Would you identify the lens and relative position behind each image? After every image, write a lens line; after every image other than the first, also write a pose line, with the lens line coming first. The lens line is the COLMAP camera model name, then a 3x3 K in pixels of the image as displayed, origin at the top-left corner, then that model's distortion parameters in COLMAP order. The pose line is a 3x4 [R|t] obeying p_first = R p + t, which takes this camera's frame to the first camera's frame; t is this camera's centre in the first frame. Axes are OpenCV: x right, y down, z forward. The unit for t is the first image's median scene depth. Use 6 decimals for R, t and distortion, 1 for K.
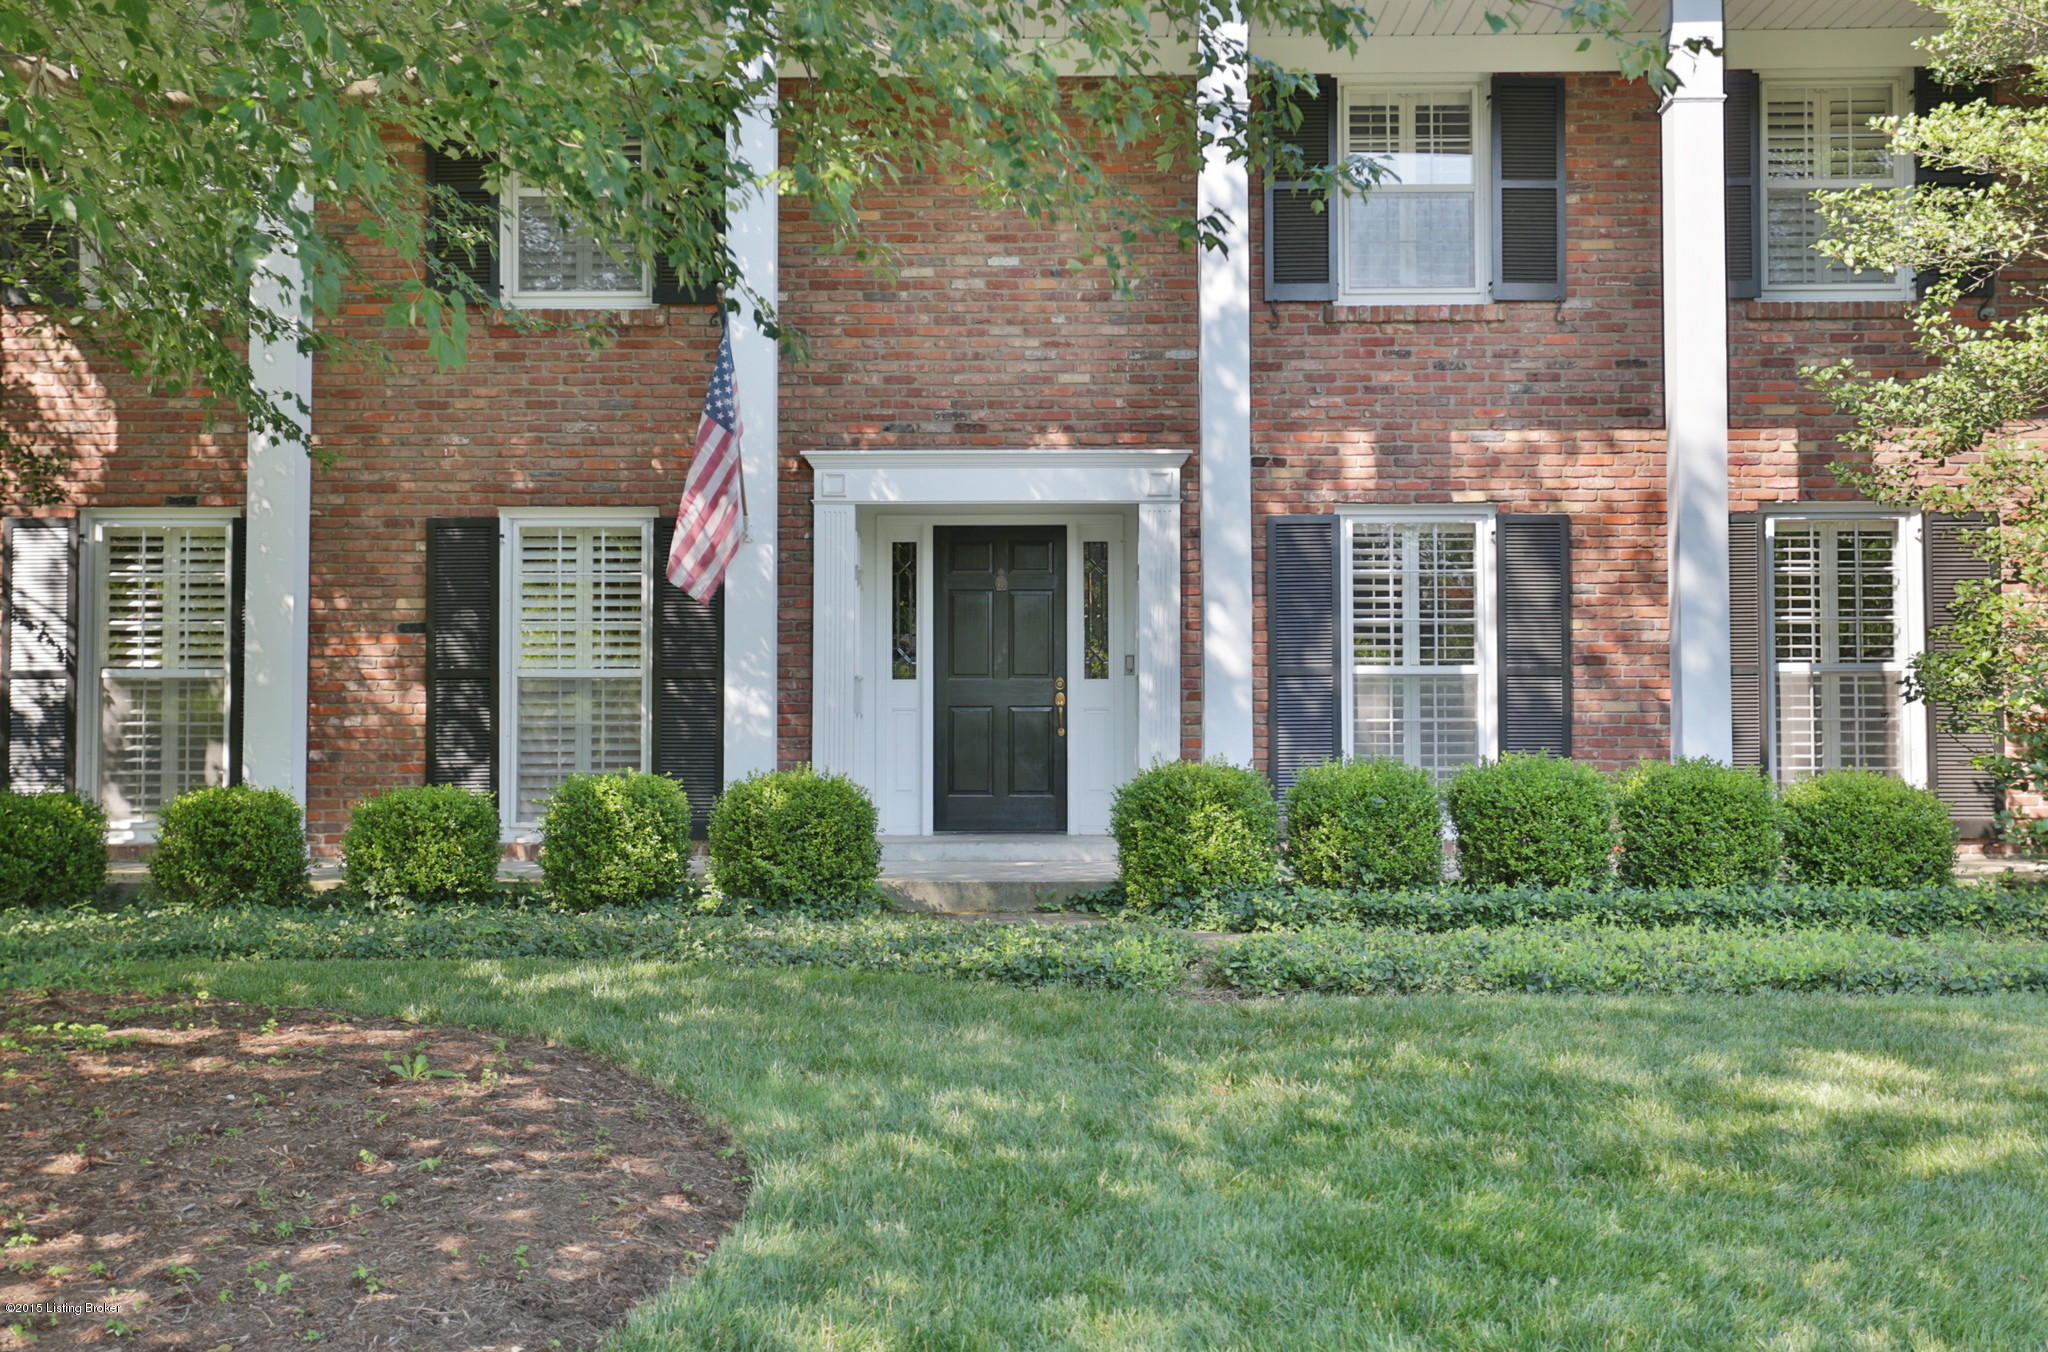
lens RADIAL K [[2188.4, 0, 1002.9], [0, 2188.4, 667.5], [0, 0, 1]] dist [0.018895, 0.000000]
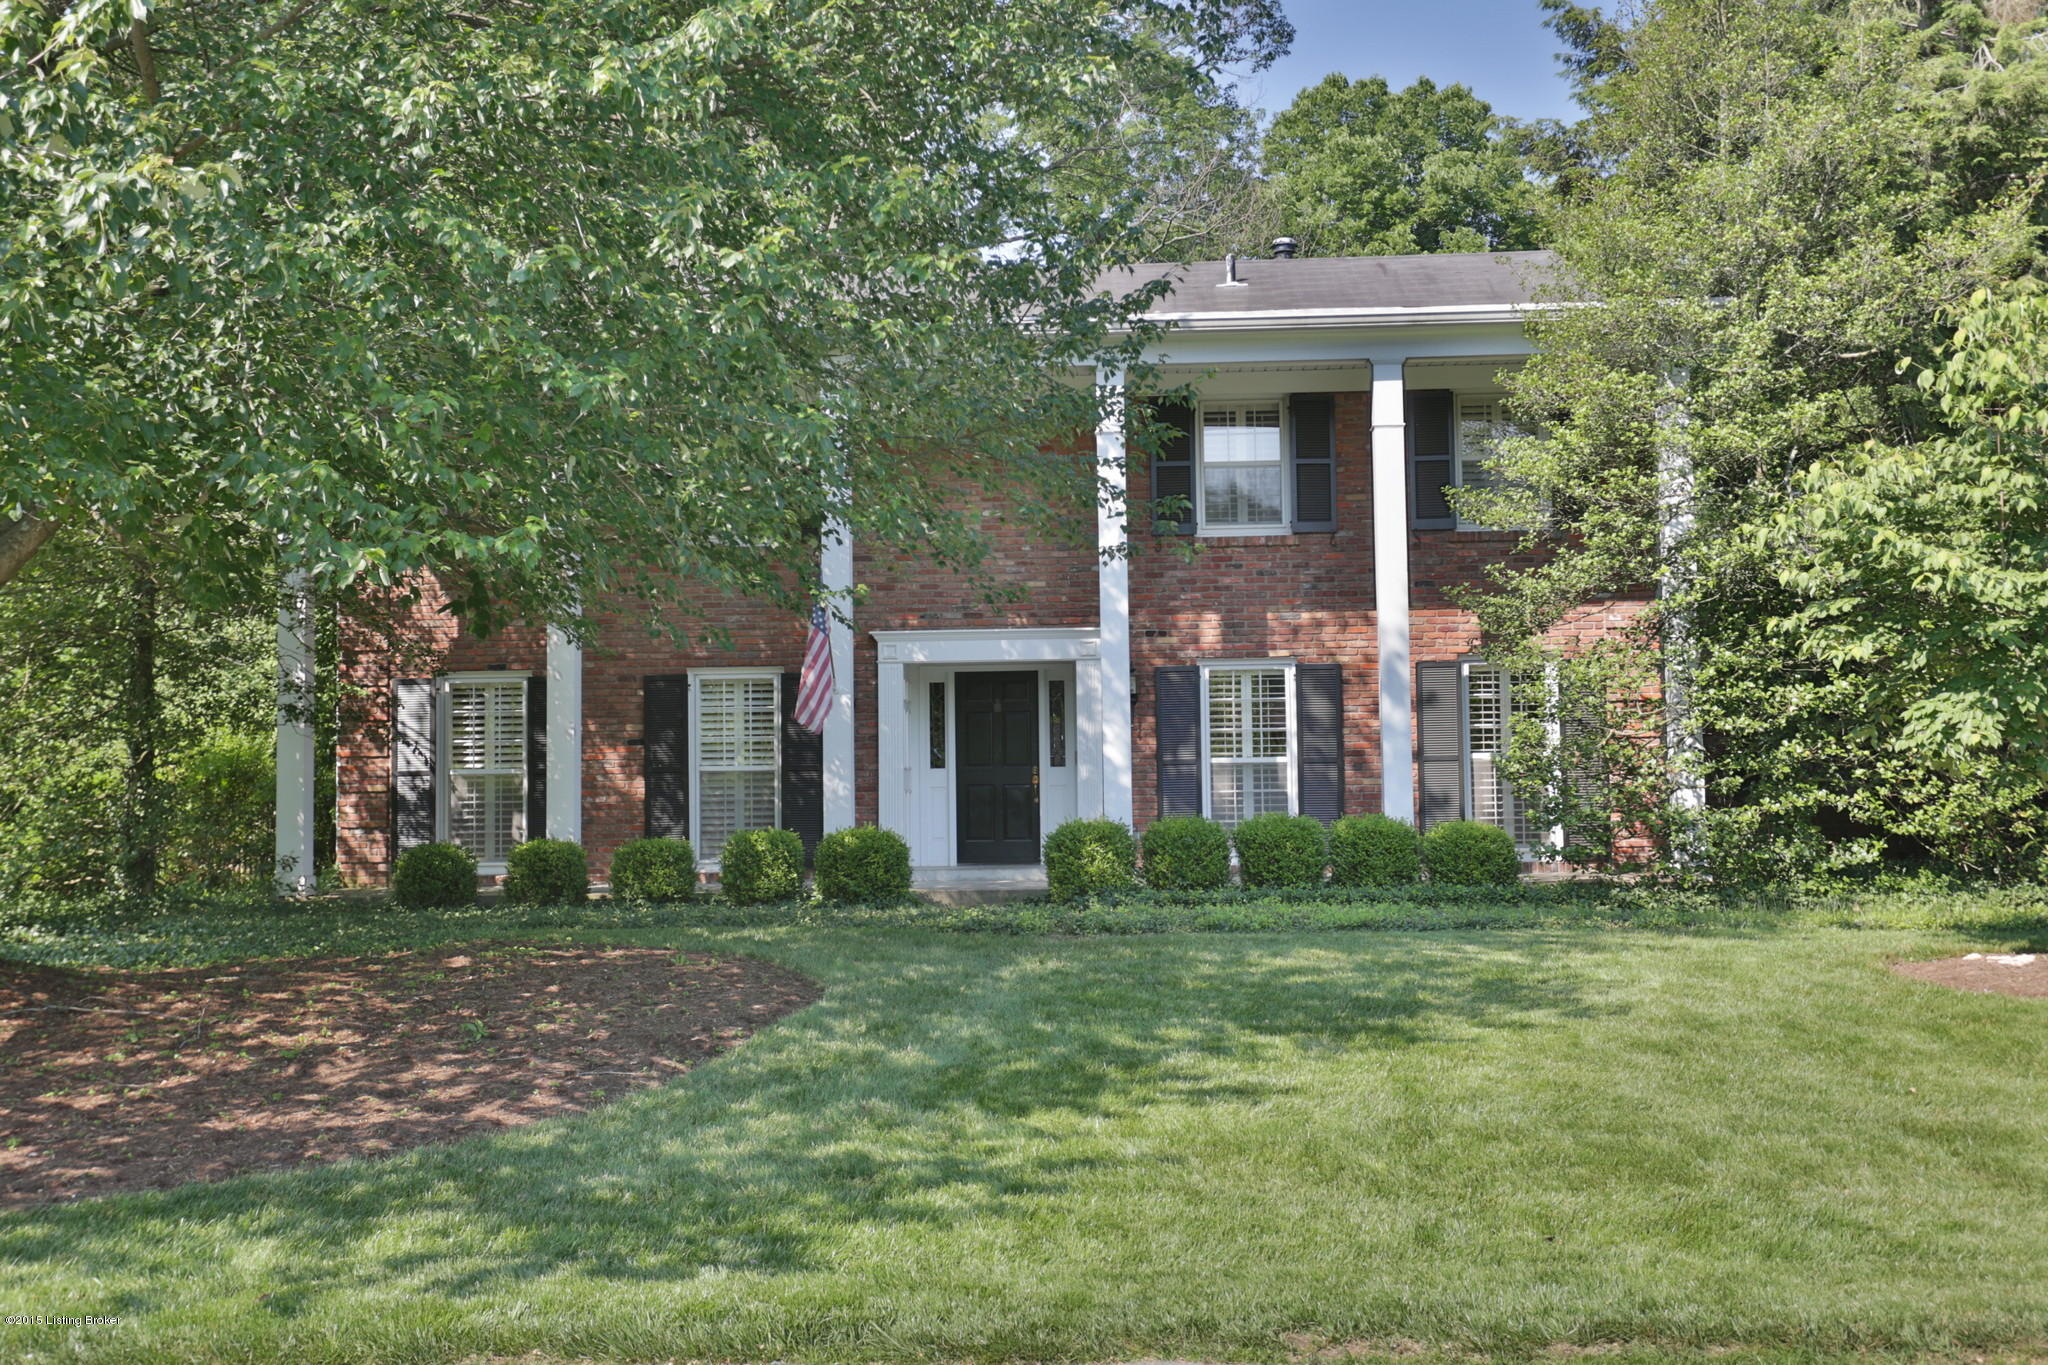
lens RADIAL K [[2199.7, 0, 1039.2], [0, 2199.7, 695.1], [0, 0, 1]] dist [-0.016093, 0.000000]
pose [[0.999097, -0.013639, -0.040229, 0.099630], [0.013227, 0.999858, -0.010485, -0.032038], [0.040366, 0.009943, 0.999135, -0.635931]]
